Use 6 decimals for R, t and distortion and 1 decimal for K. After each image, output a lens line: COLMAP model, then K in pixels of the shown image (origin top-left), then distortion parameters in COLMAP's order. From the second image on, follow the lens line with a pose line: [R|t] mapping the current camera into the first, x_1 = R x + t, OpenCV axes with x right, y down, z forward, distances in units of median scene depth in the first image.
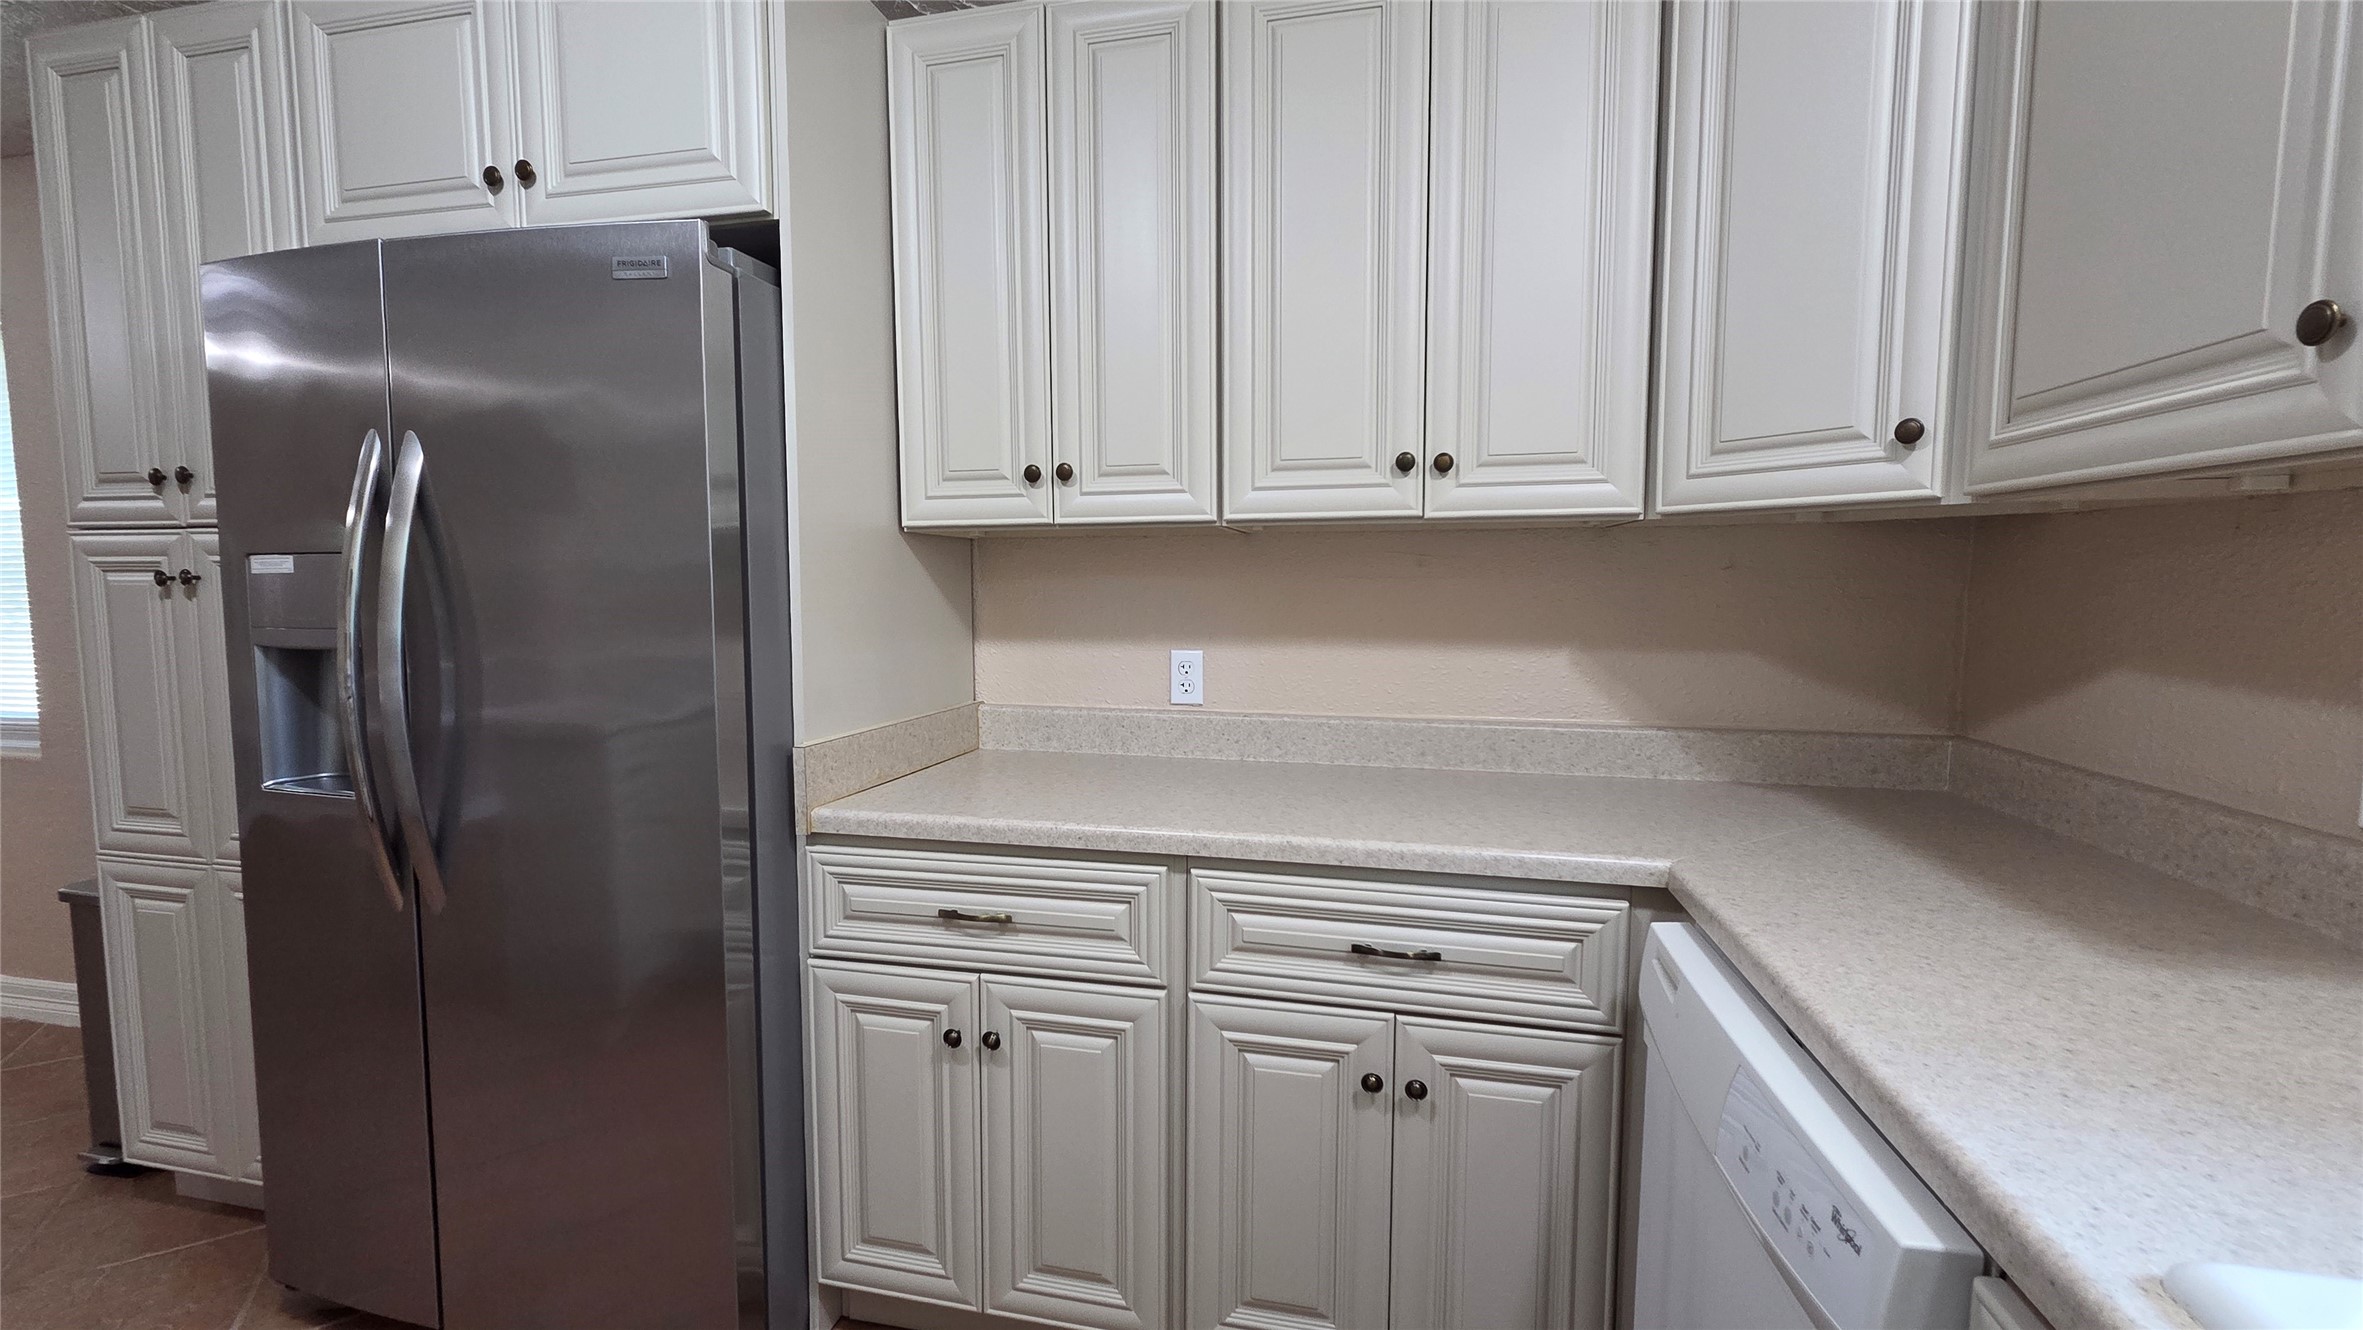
lens RADIAL K [[965.1, 0, 1180.9], [0, 965.1, 661.2], [0, 0, 1]] dist [0.002589, 0.000350]
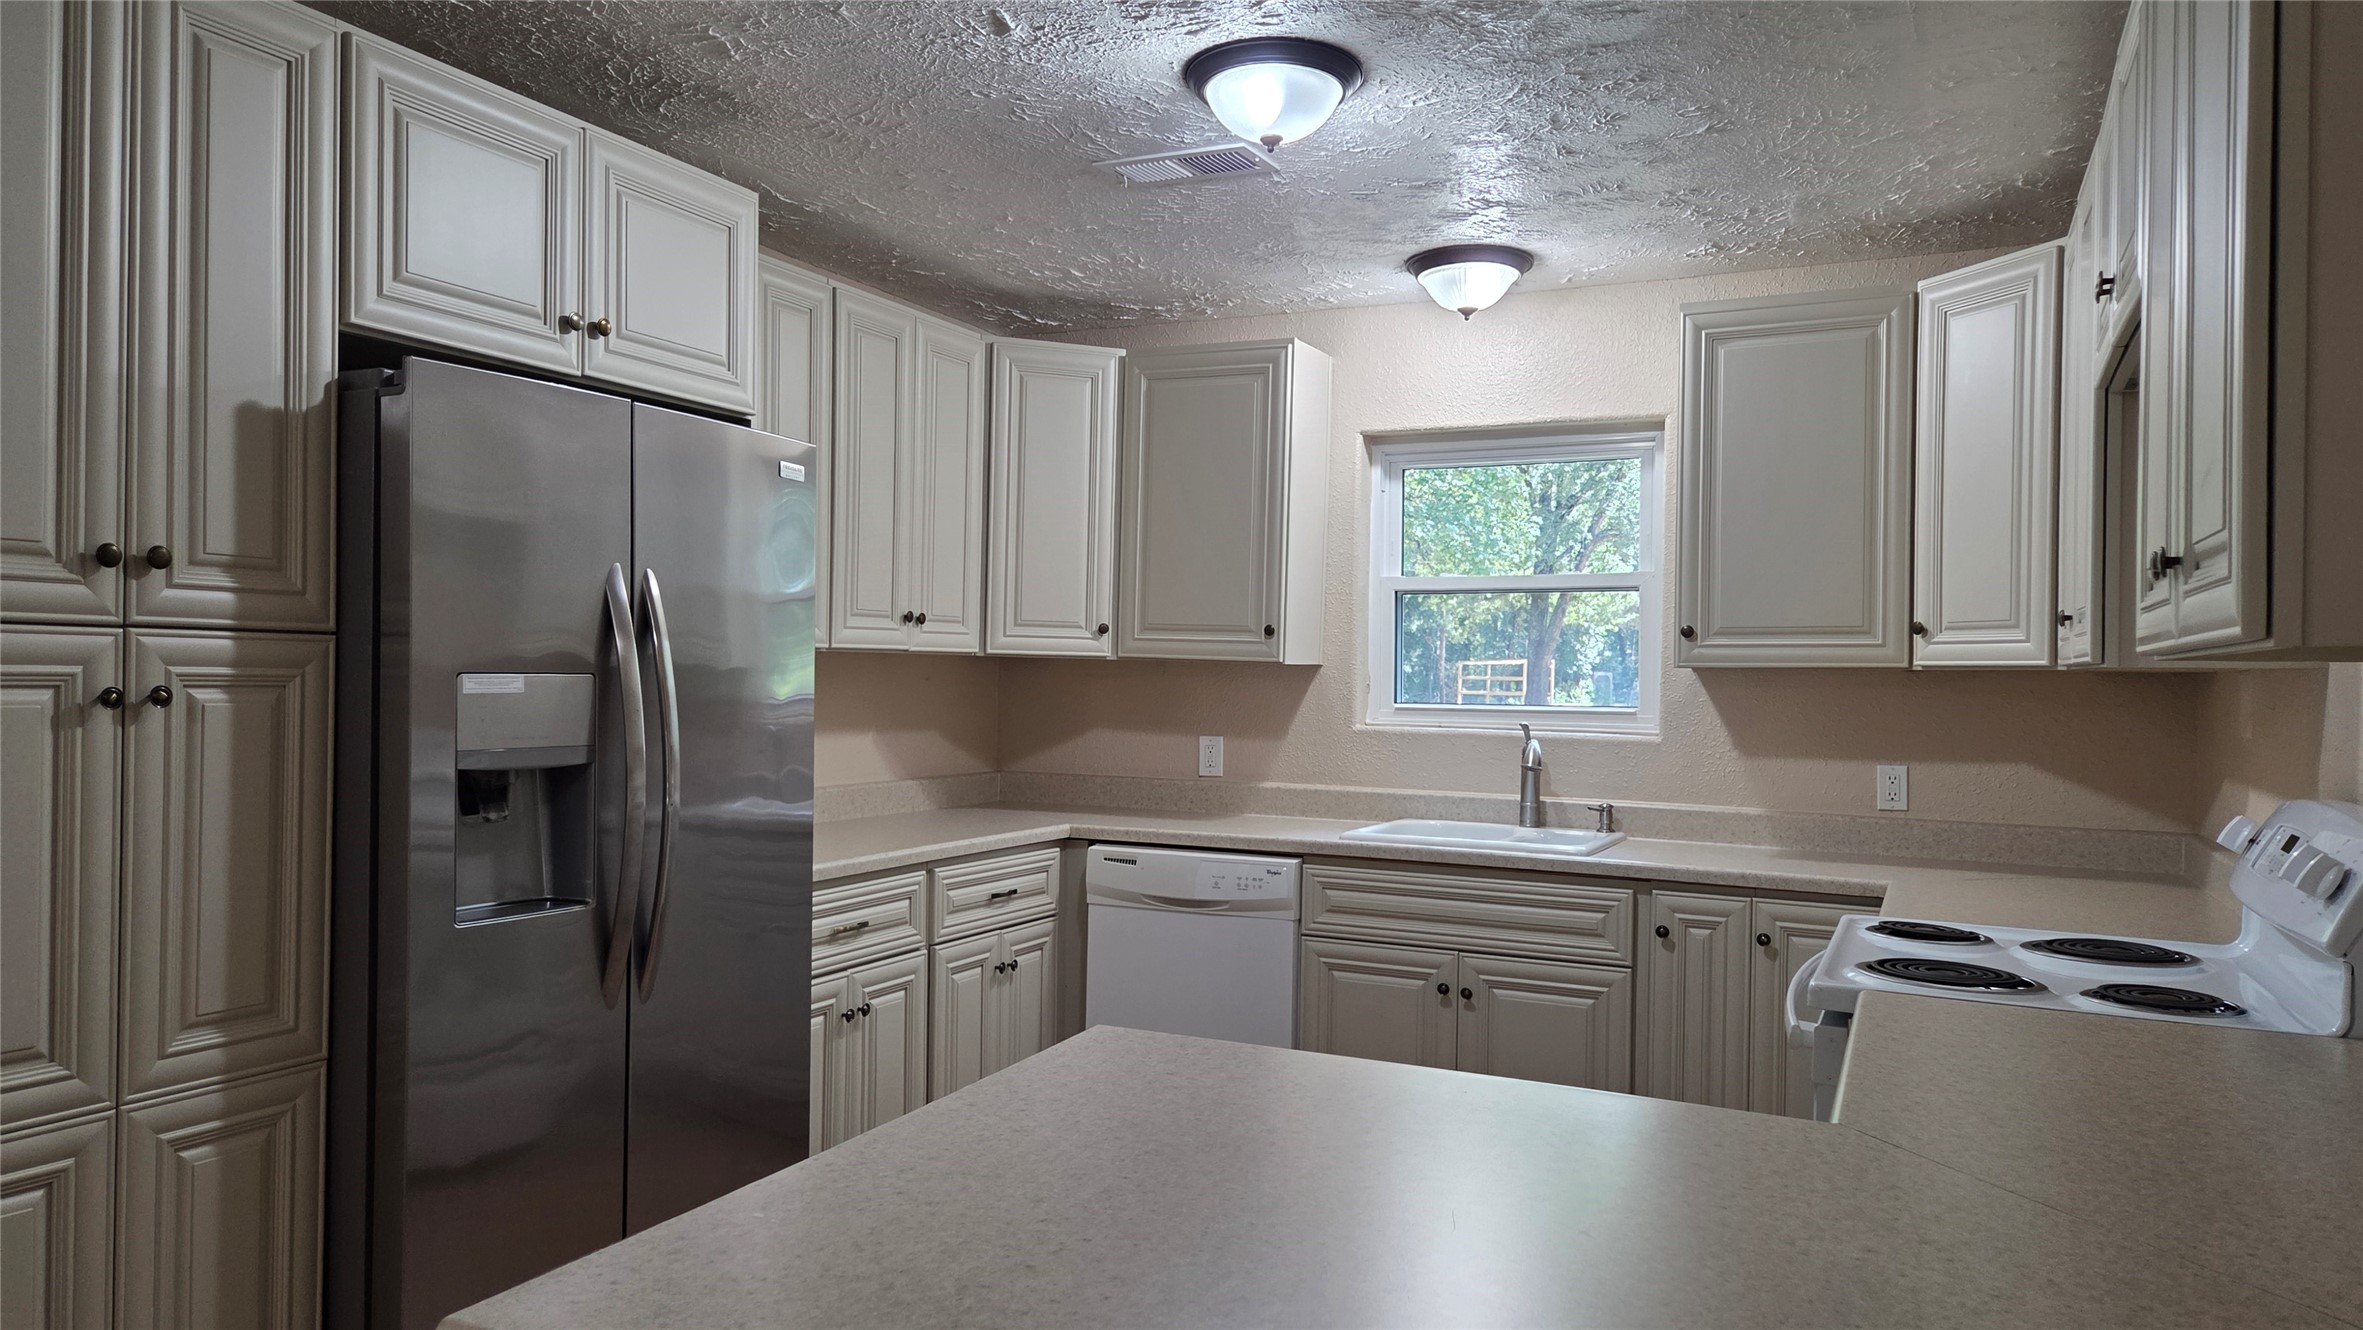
lens RADIAL K [[1588.7, 0, 1175.1], [0, 1588.7, 679.8], [0, 0, 1]] dist [0.048863, -0.008120]
pose [[0.222887, -0.001500, 0.974843, -2.500251], [0.062366, 0.997972, -0.012724, -0.044432], [-0.972847, 0.063633, 0.222528, -0.019639]]
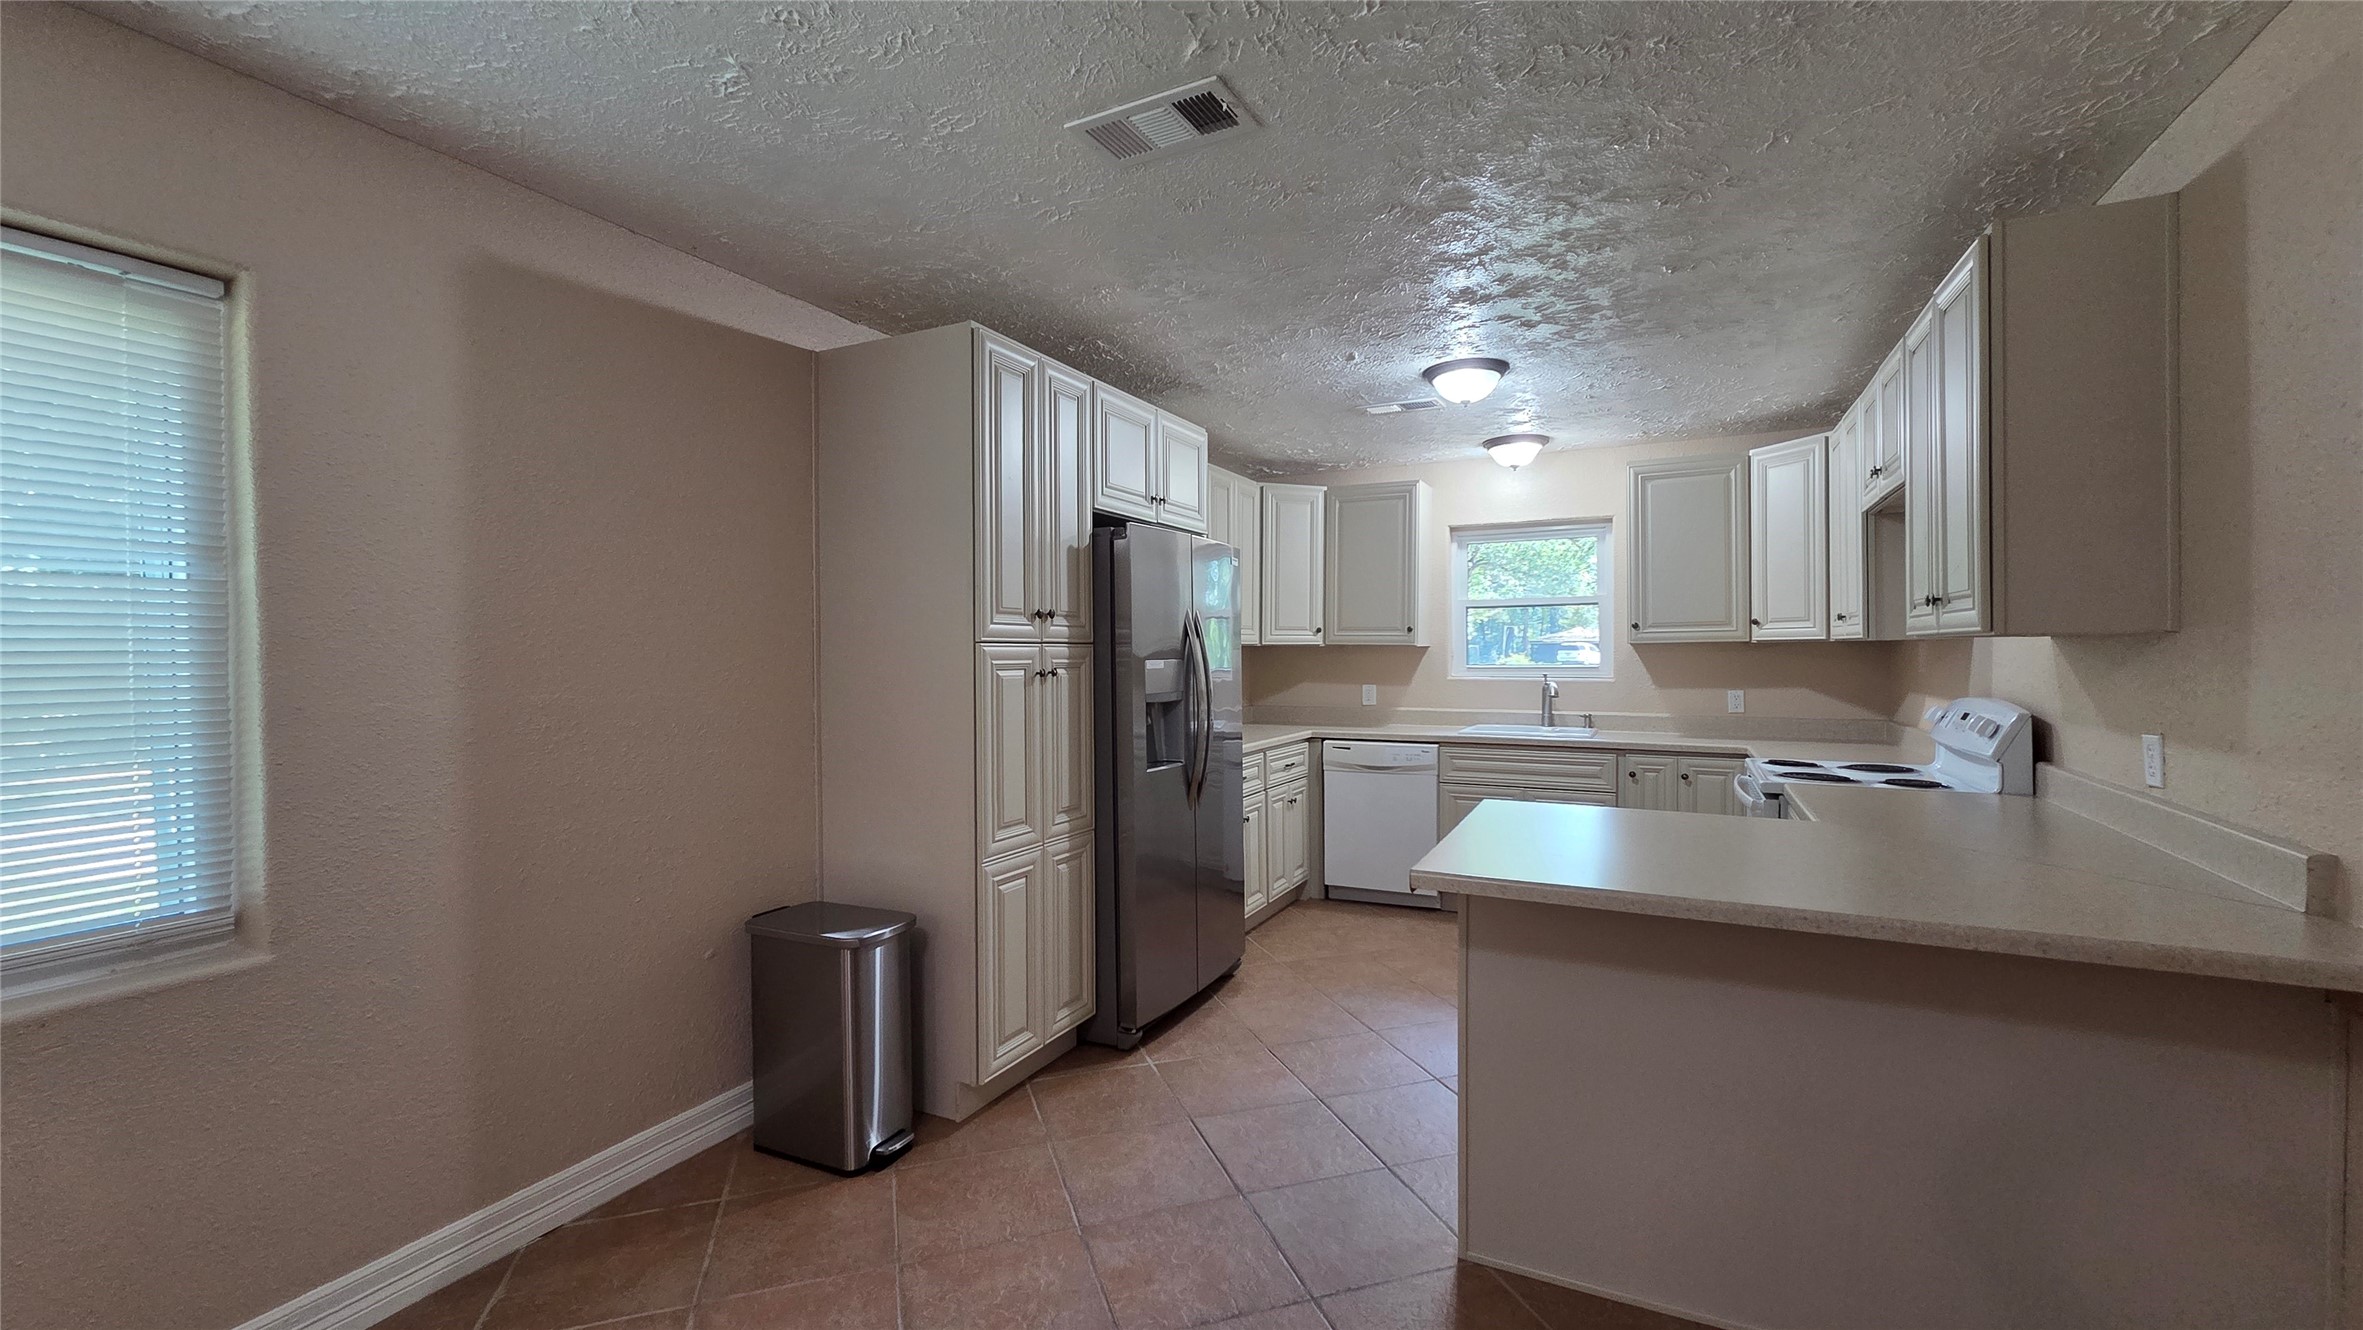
lens RADIAL K [[965.1, 0, 1181.3], [0, 965.1, 657.7], [0, 0, 1]] dist [0.002589, 0.000350]
pose [[0.245465, -0.008561, 0.969368, -3.229569], [0.085069, 0.996294, -0.012742, -0.088058], [-0.965666, 0.085591, 0.245283, 0.433947]]
